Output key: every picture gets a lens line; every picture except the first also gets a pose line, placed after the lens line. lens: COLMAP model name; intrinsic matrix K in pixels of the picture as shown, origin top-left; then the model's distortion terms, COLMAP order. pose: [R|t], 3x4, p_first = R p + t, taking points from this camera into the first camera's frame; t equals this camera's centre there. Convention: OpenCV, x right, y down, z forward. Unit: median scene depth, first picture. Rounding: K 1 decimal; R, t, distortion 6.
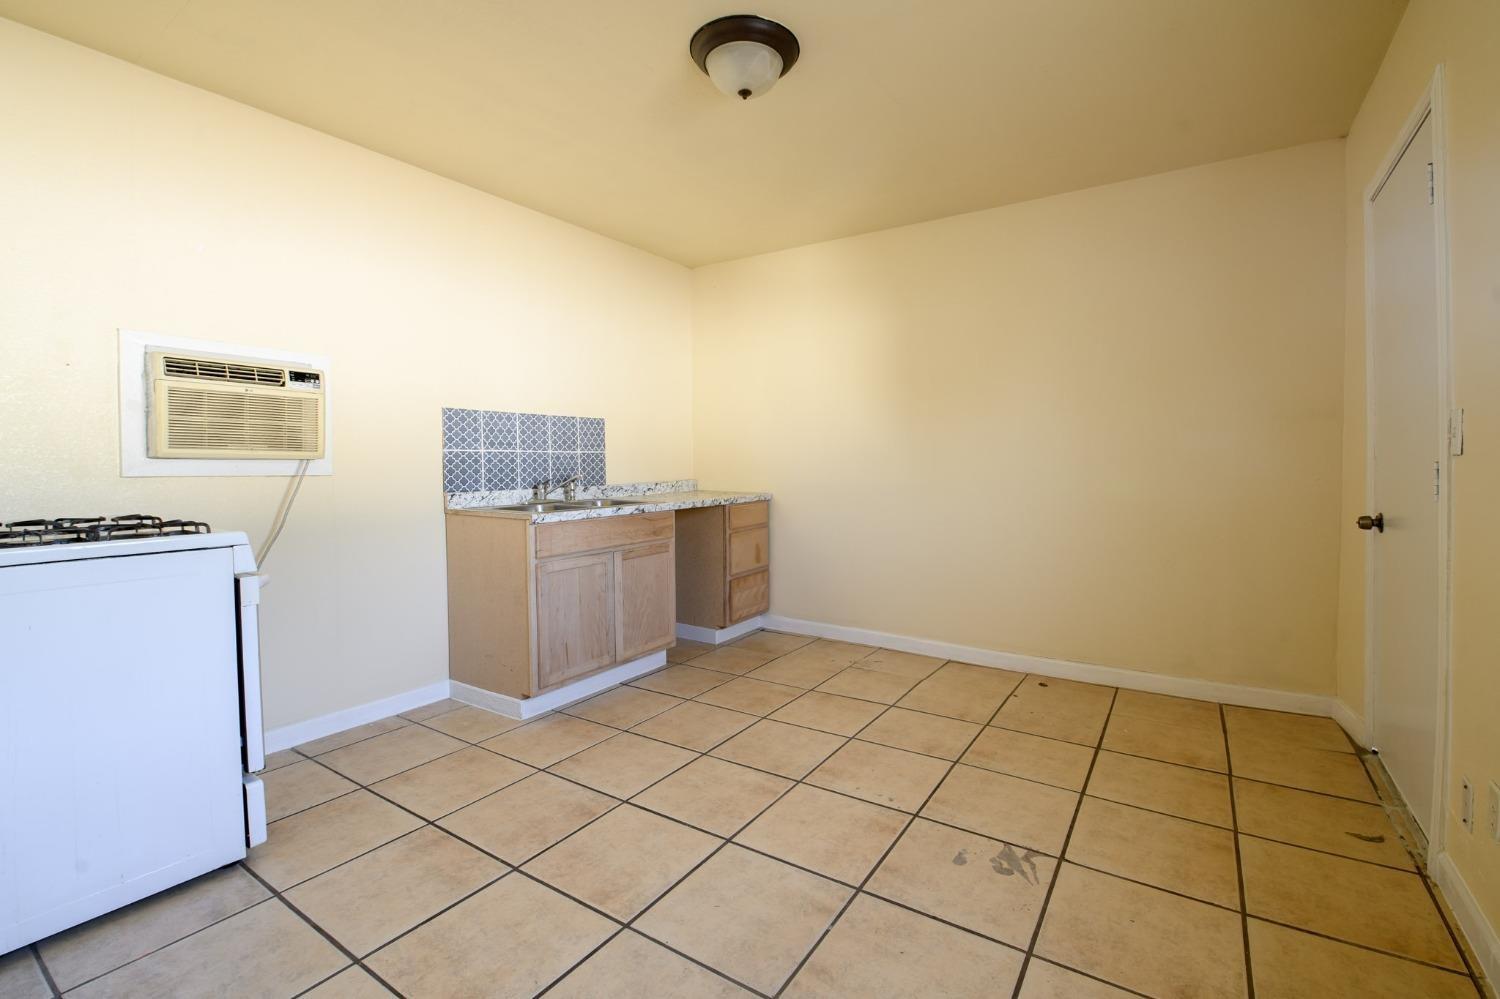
lens RADIAL K [[690.6, 0, 710.1], [0, 690.6, 495.3], [0, 0, 1]] dist [-0.000458, -0.000141]
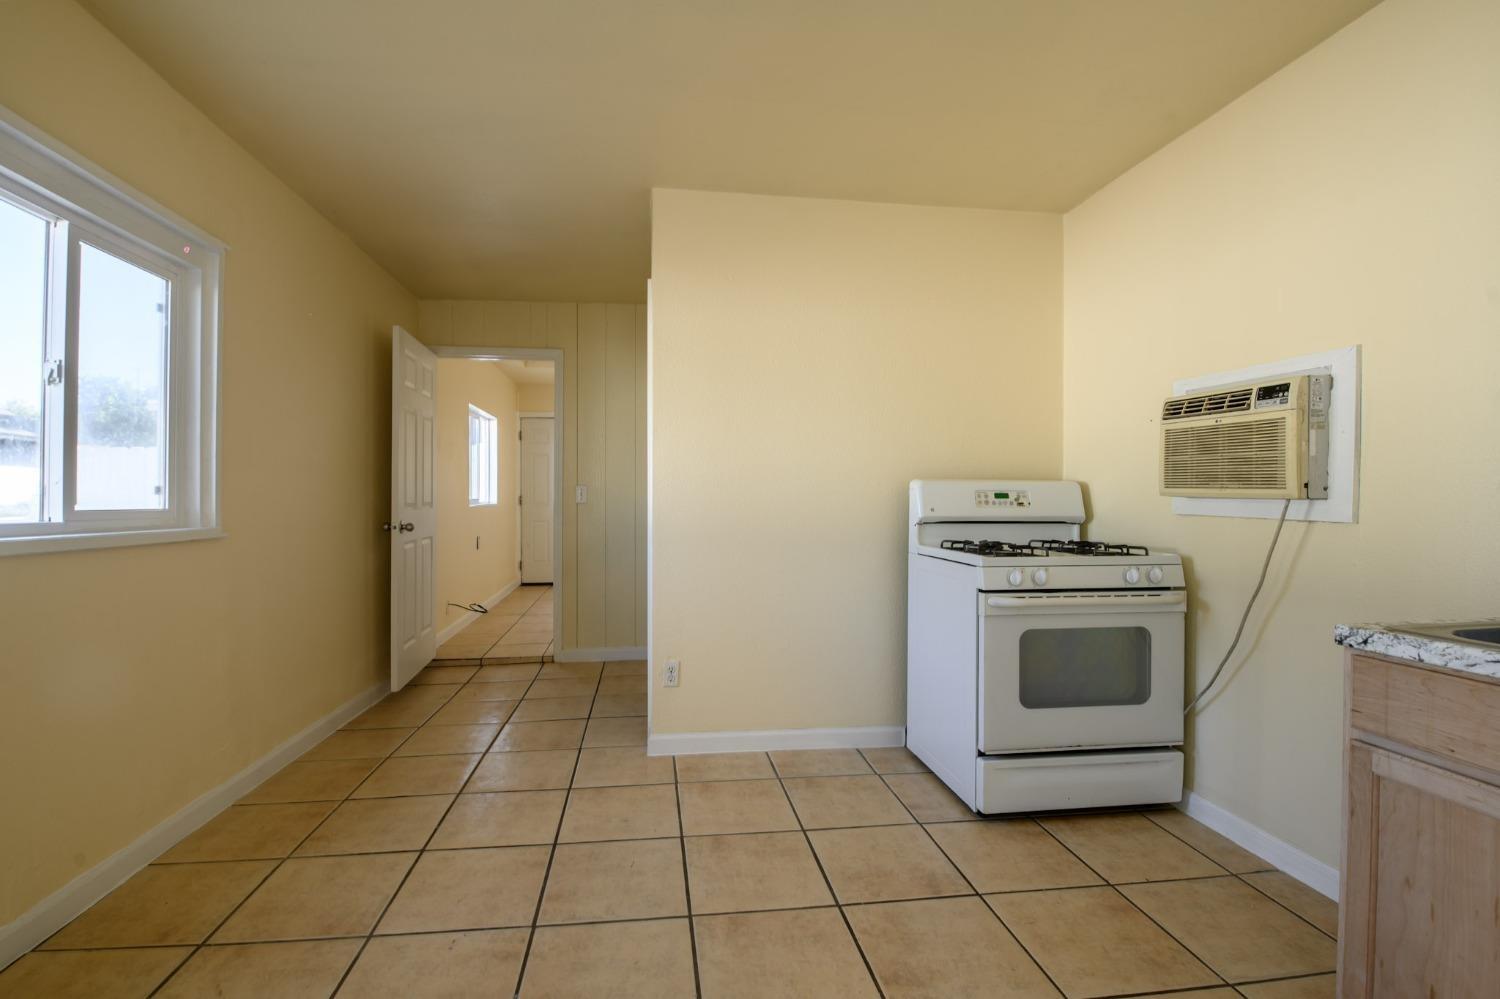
lens RADIAL K [[713.3, 0, 750.0], [0, 713.3, 499.5], [0, 0, 1]] dist [-0.001720, -0.000413]
pose [[-0.722620, 0.008270, -0.691196, 0.400284], [-0.030373, 0.998583, 0.043702, -0.072148], [0.690578, 0.052573, -0.721344, 1.234217]]
